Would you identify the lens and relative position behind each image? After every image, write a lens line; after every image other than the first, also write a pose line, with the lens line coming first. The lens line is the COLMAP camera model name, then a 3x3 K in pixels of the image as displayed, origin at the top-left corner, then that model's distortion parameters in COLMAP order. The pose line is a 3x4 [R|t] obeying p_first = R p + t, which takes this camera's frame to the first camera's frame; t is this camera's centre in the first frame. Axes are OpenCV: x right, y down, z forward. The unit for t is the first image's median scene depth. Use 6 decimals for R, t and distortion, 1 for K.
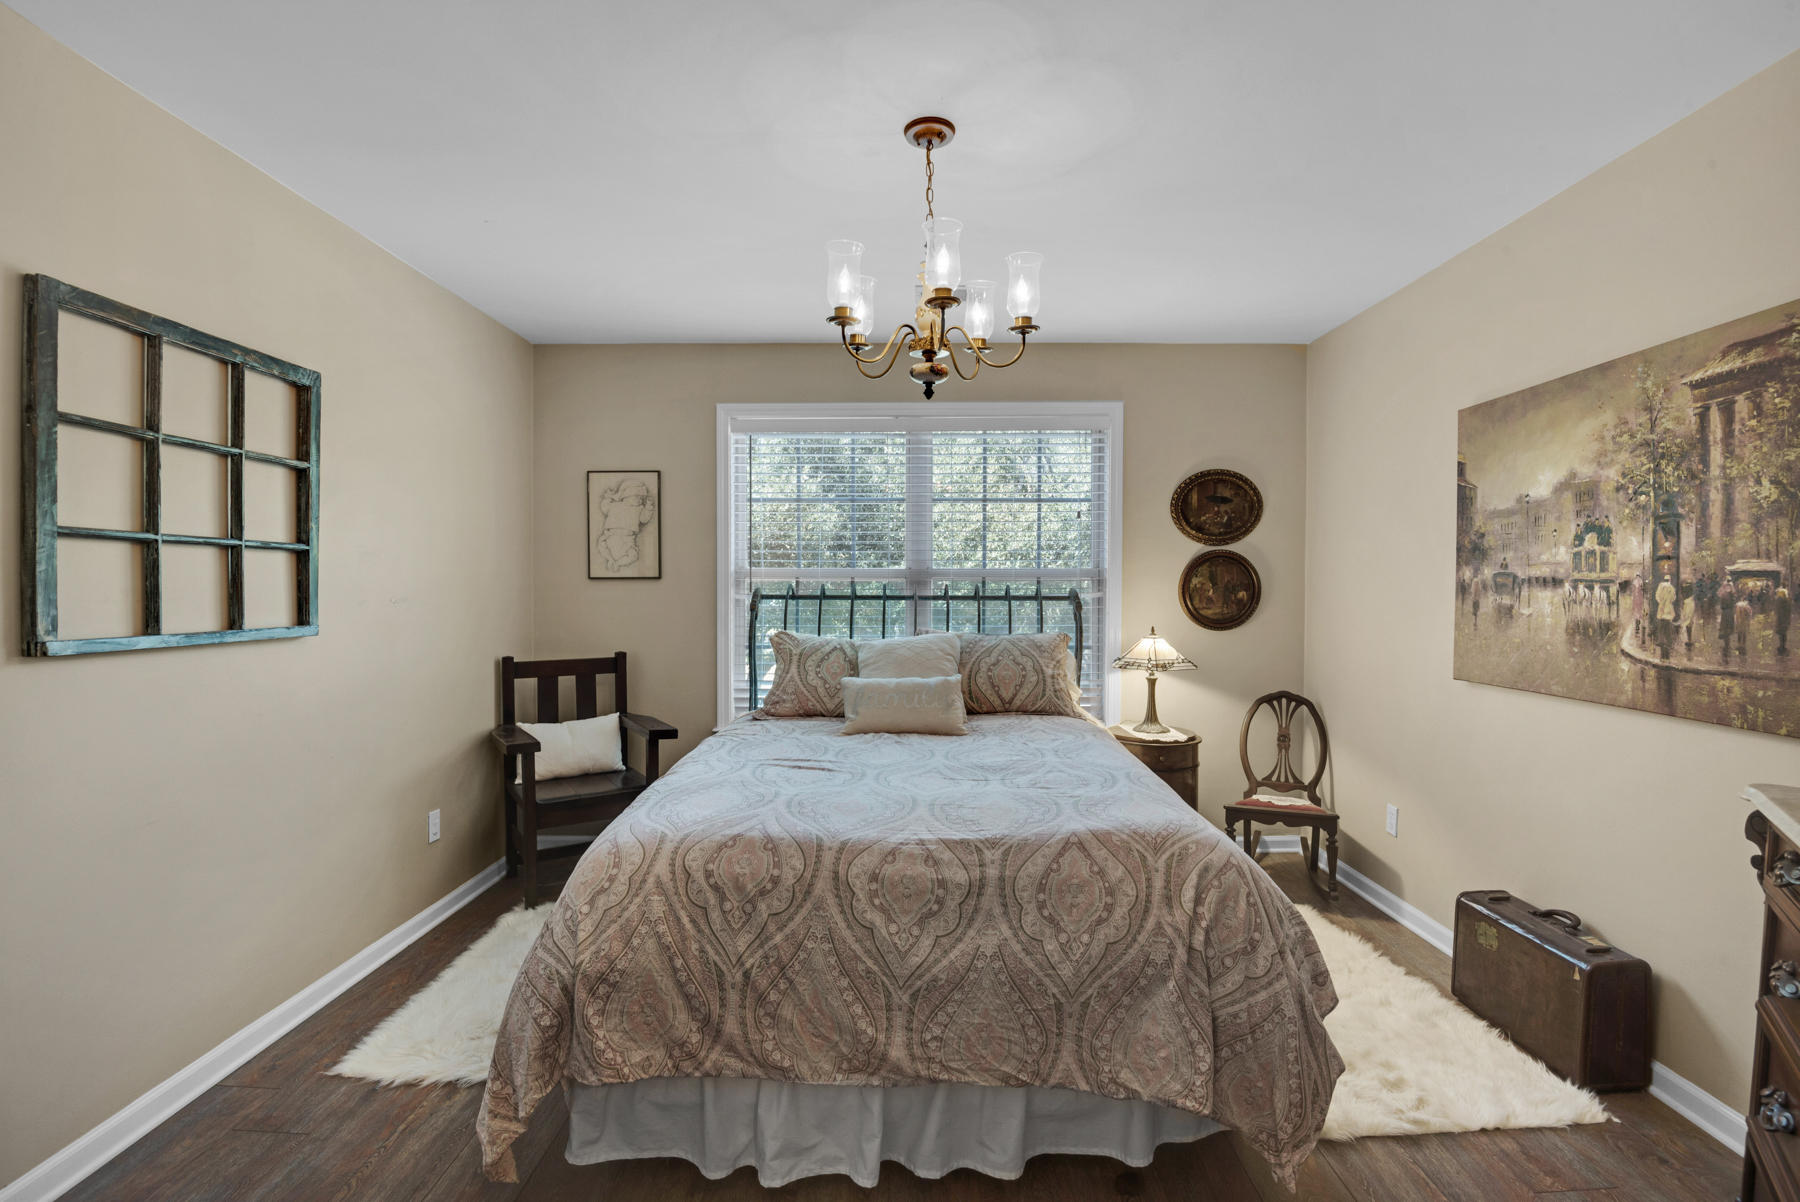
lens RADIAL K [[836.3, 0, 909.9], [0, 836.3, 605.7], [0, 0, 1]] dist [-0.027776, -0.009720]
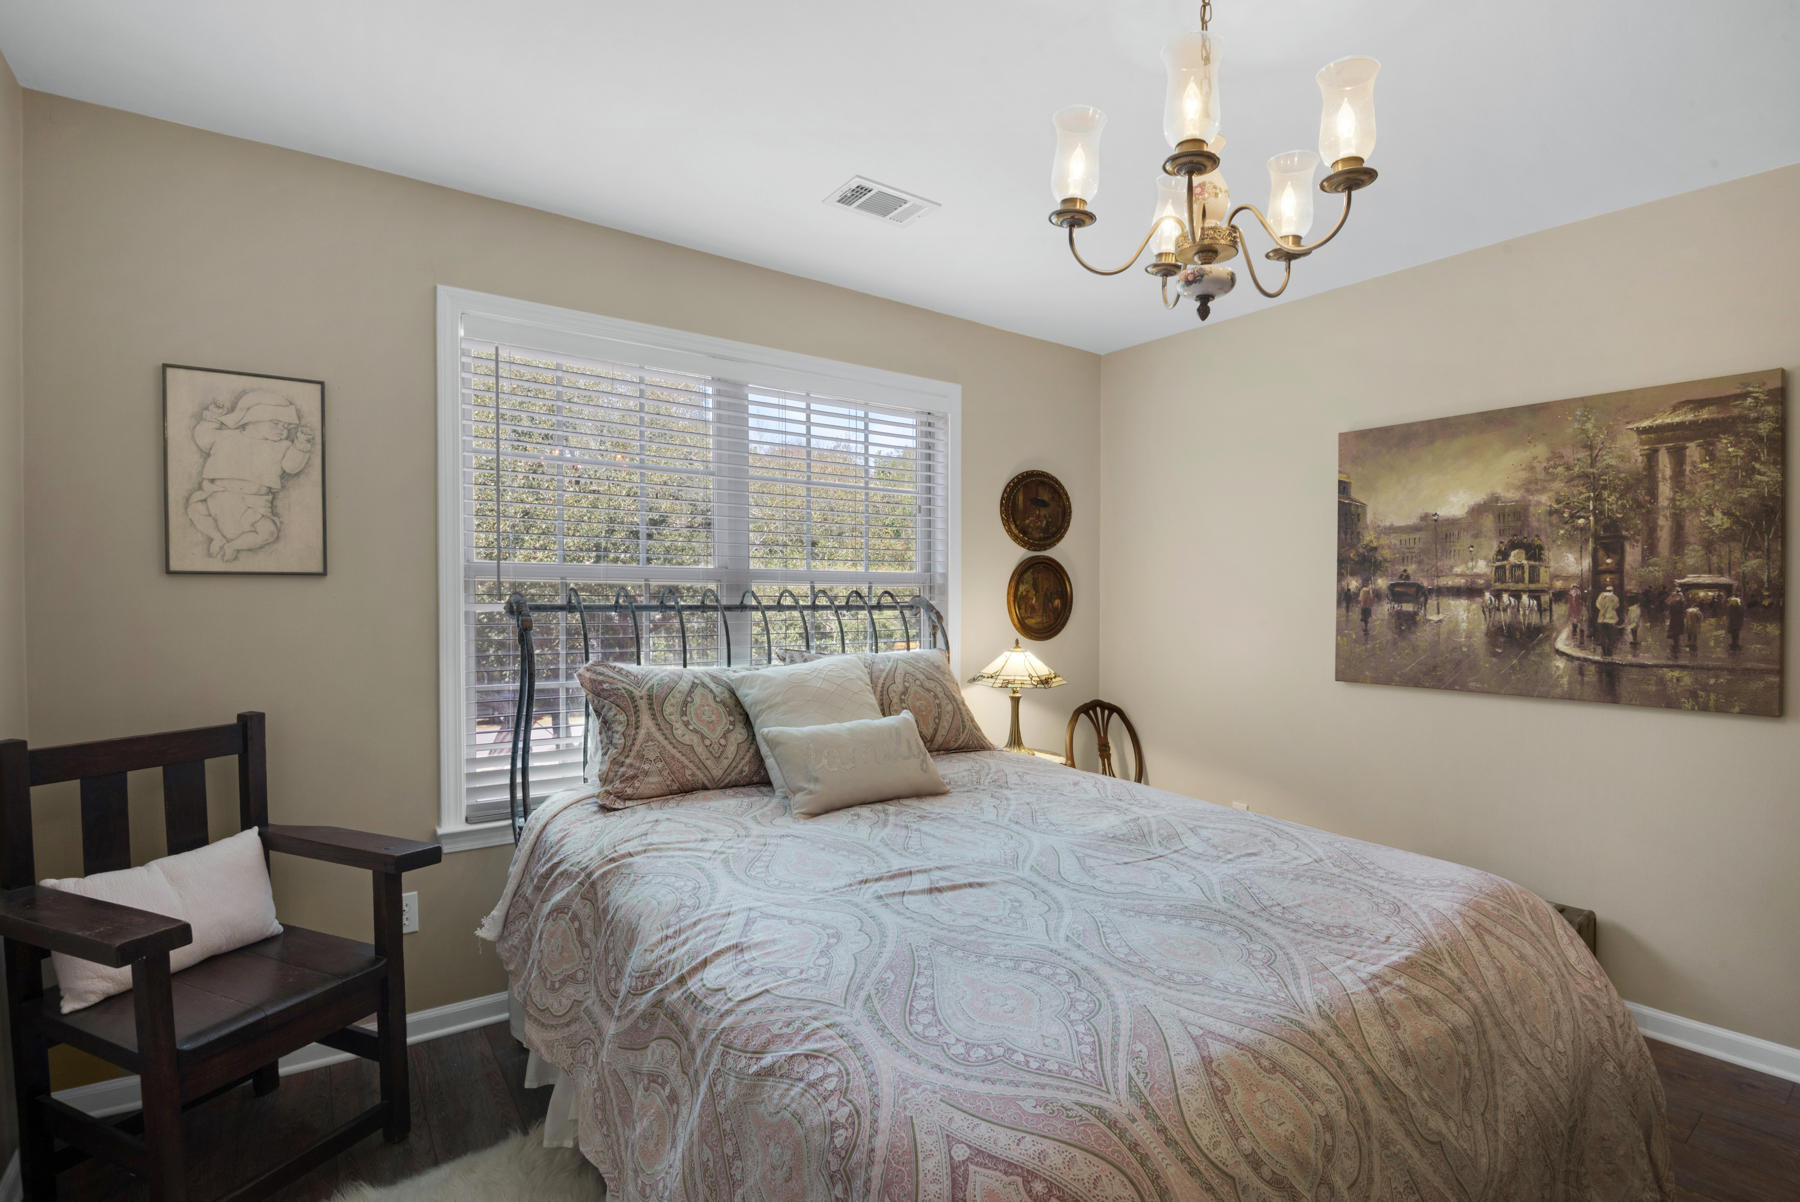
lens RADIAL K [[836.3, 0, 901.3], [0, 836.3, 612.1], [0, 0, 1]] dist [-0.027776, -0.009720]
pose [[0.803140, -0.008117, 0.595735, -0.564230], [0.009124, 0.999957, 0.001324, -0.009711], [-0.595721, 0.004372, 0.803180, 0.585118]]
